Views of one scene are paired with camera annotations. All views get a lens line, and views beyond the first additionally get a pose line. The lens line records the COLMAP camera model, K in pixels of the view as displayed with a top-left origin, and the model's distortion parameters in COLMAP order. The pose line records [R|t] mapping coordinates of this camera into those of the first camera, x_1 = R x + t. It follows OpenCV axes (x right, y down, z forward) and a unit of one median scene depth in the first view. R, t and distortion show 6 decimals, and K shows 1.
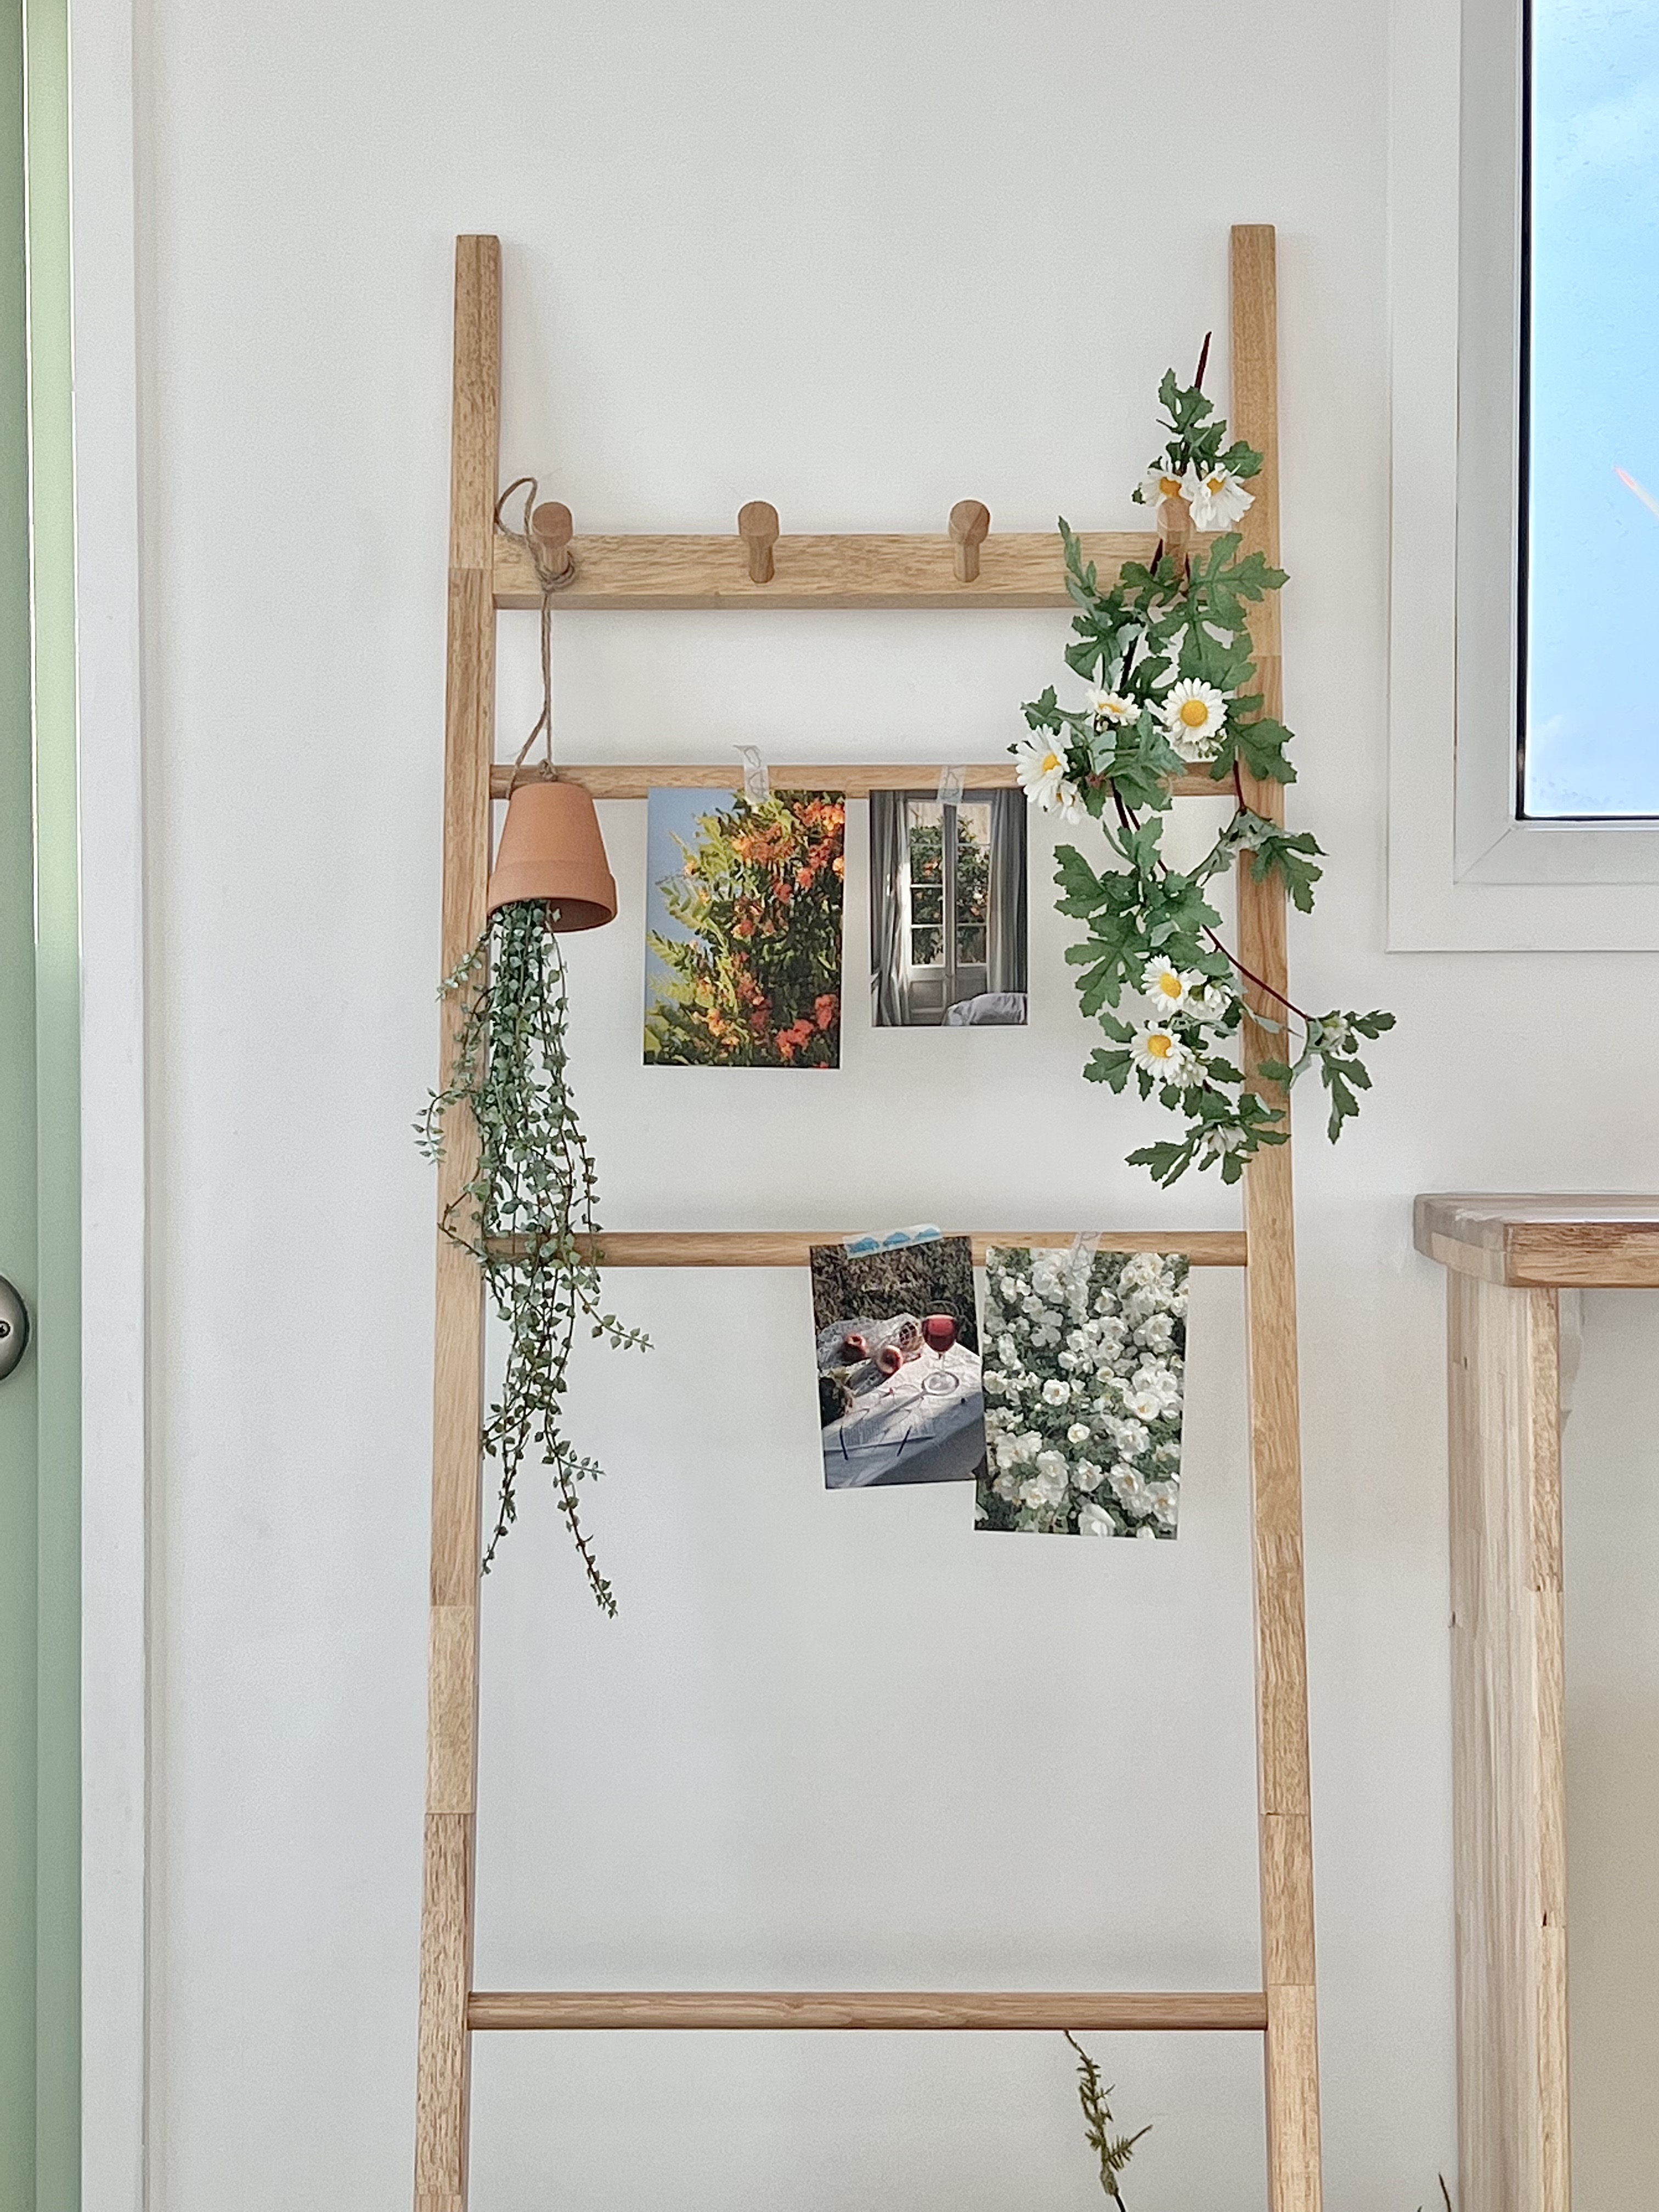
lens RADIAL K [[3751.8, 0, 826.5], [0, 3751.8, 1103.0], [0, 0, 1]] dist [0.019187, 0.000000]
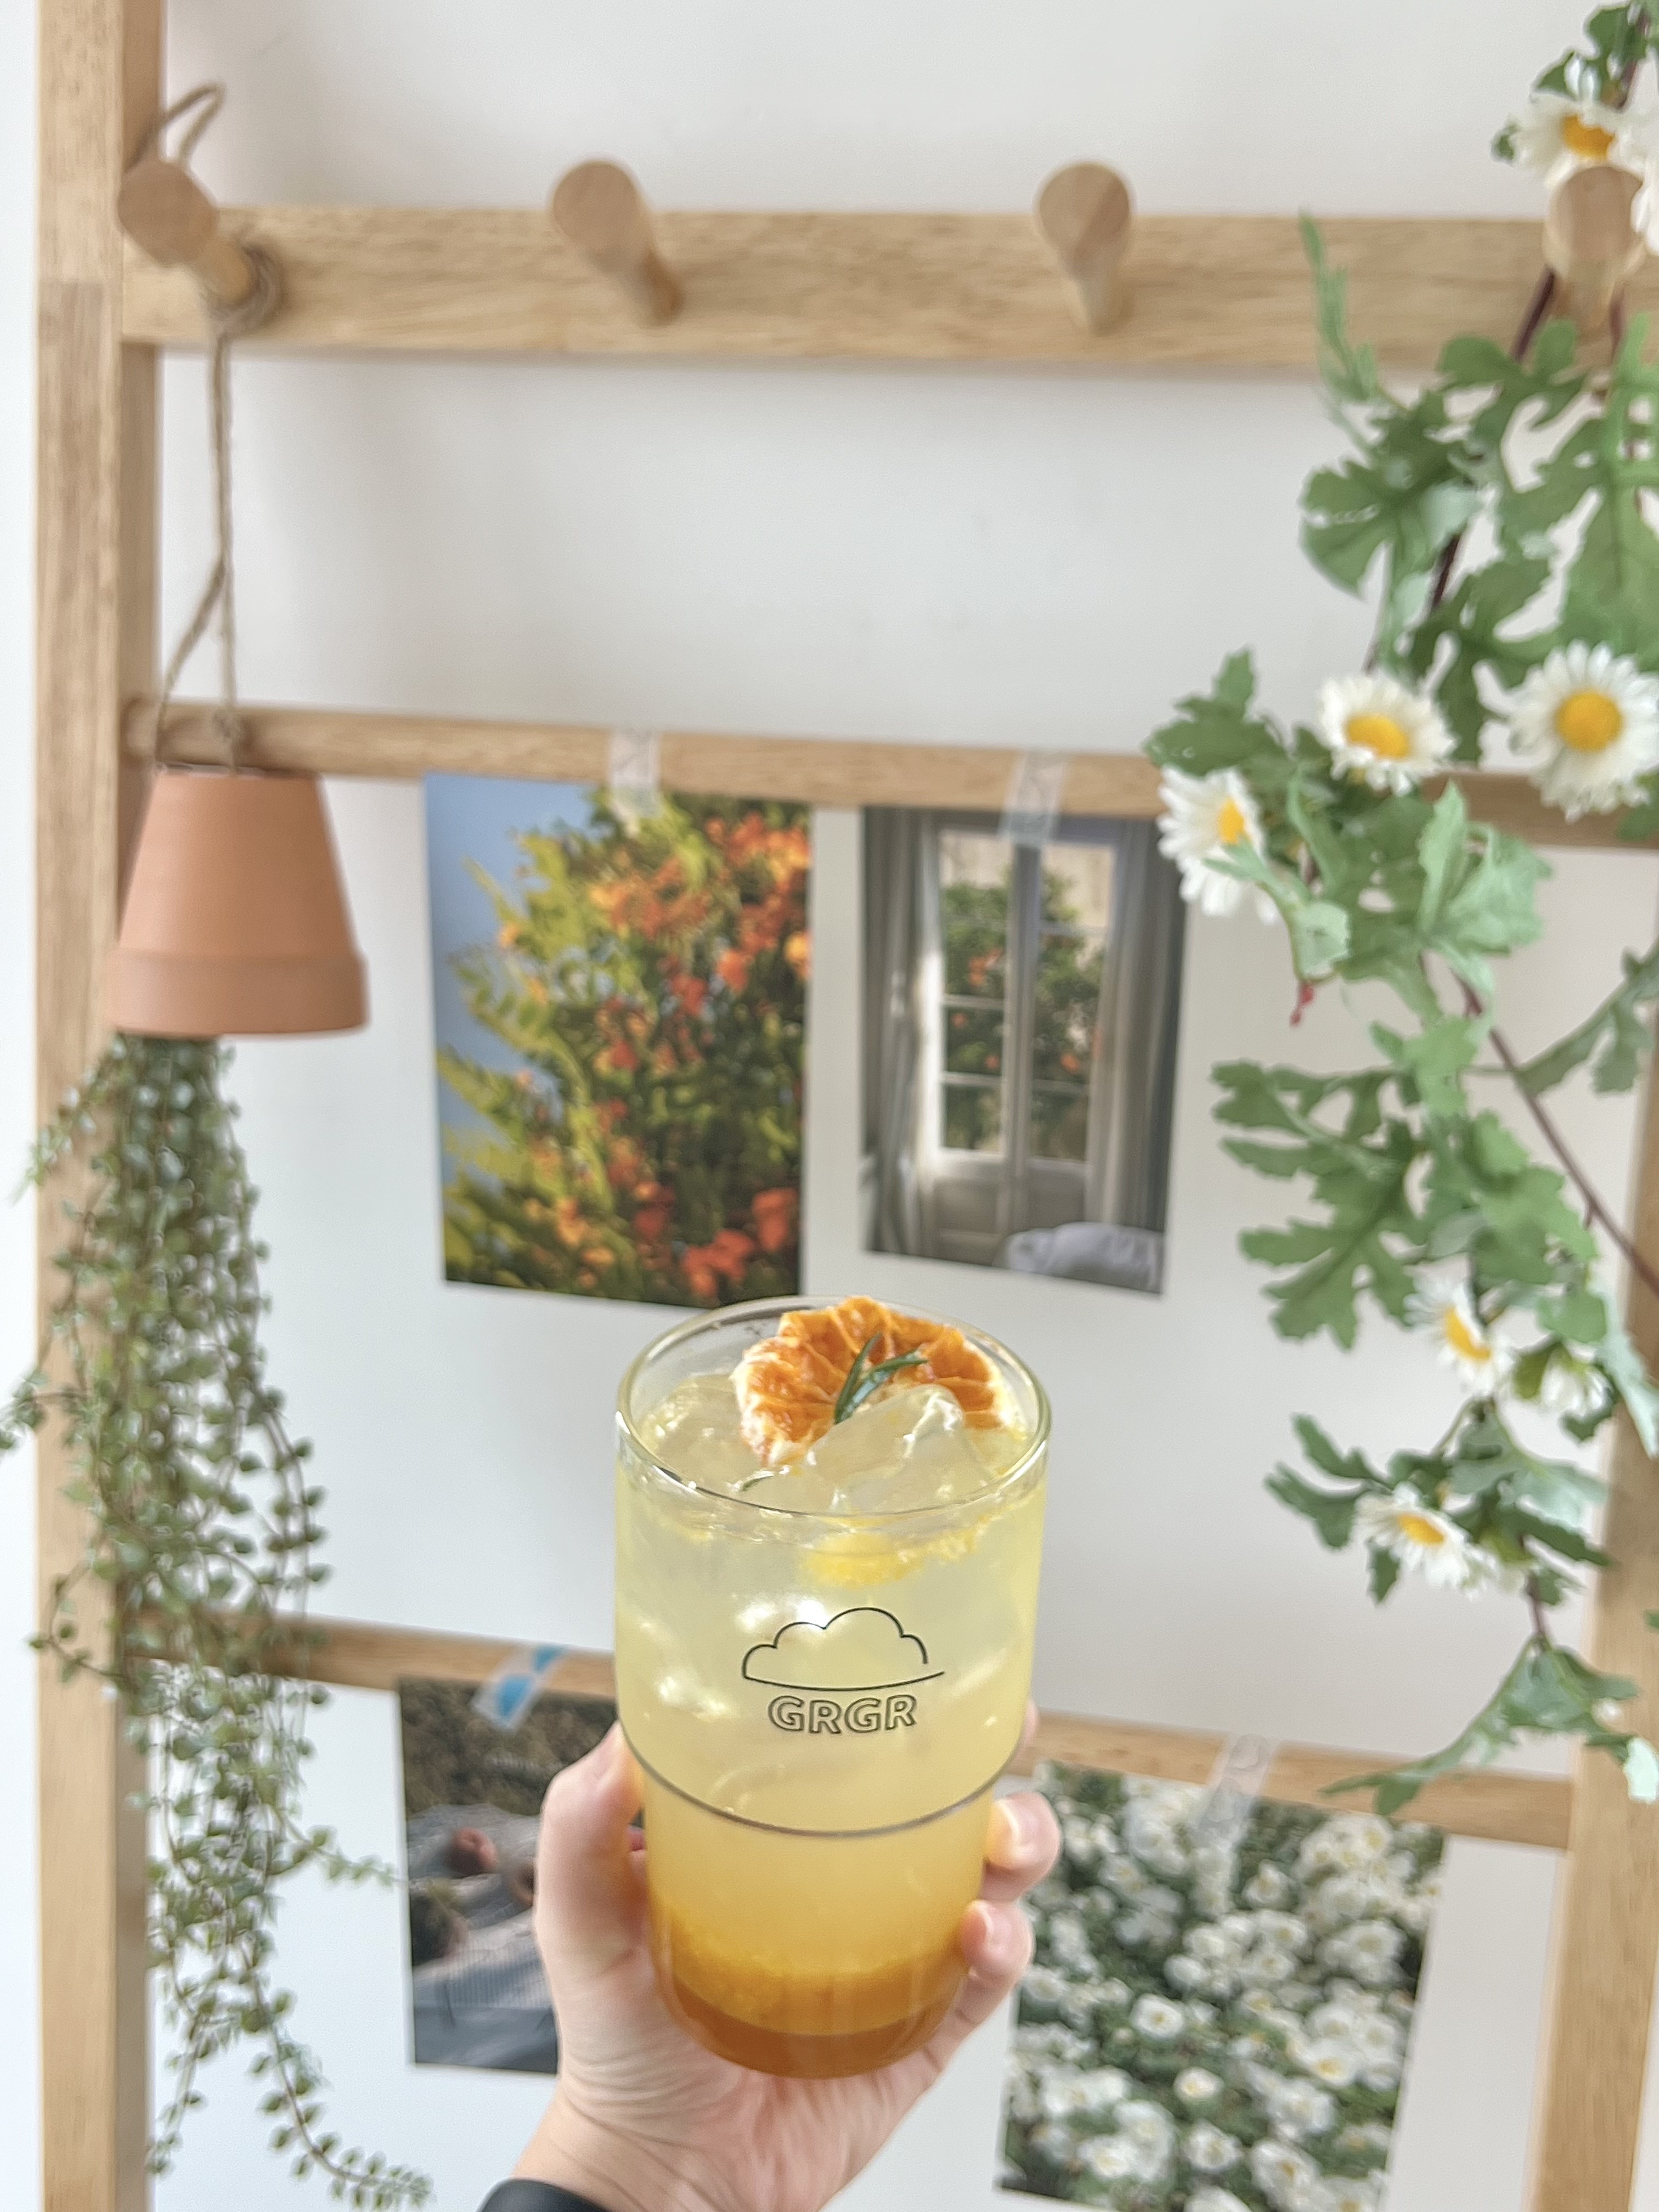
lens RADIAL K [[2286.8, 0, 840.5], [0, 2286.8, 1115.3], [0, 0, 1]] dist [0.002714, 0.000000]
pose [[0.984071, 0.069981, -0.163426, 0.059106], [-0.010819, 0.941136, 0.337855, -0.144369], [0.177449, -0.330705, 0.926901, 0.718251]]
